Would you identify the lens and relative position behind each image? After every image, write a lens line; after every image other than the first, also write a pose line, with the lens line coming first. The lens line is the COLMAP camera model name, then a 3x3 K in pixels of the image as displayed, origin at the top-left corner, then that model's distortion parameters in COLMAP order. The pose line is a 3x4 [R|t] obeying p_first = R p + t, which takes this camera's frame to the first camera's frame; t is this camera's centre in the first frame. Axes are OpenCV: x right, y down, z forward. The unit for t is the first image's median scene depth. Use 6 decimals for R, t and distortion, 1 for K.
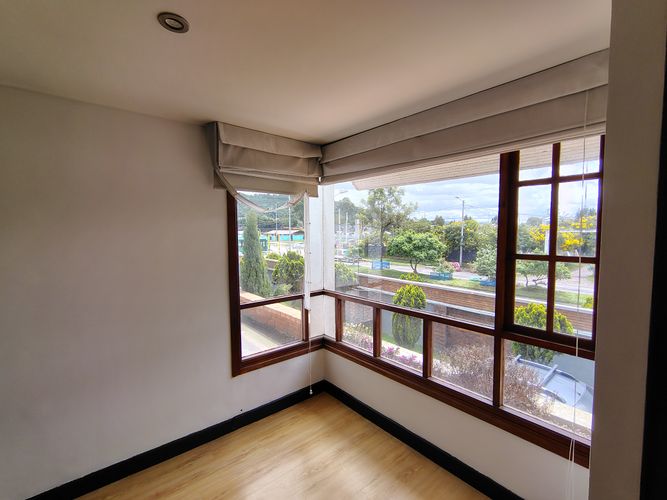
lens RADIAL K [[310.3, 0, 333.5], [0, 310.3, 250.0], [0, 0, 1]] dist [-0.000170, -0.000007]
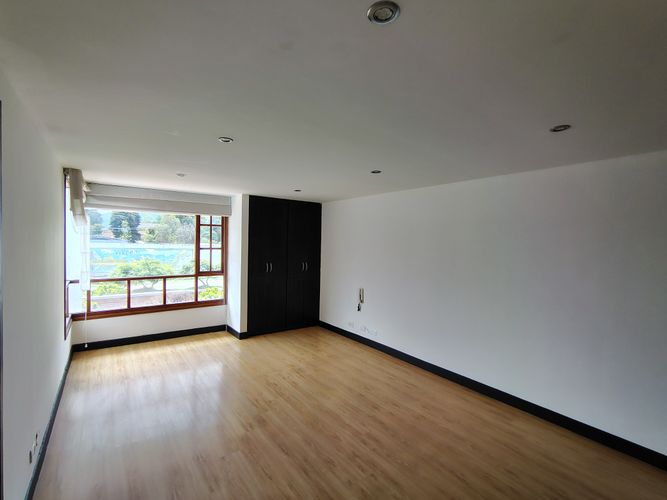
lens RADIAL K [[310.3, 0, 333.5], [0, 310.3, 250.0], [0, 0, 1]] dist [-0.000170, -0.000007]
pose [[0.051234, -0.029602, 0.998248, -2.034844], [0.035008, 0.999000, 0.027828, -0.005370], [-0.998073, 0.033521, 0.052219, -0.393836]]
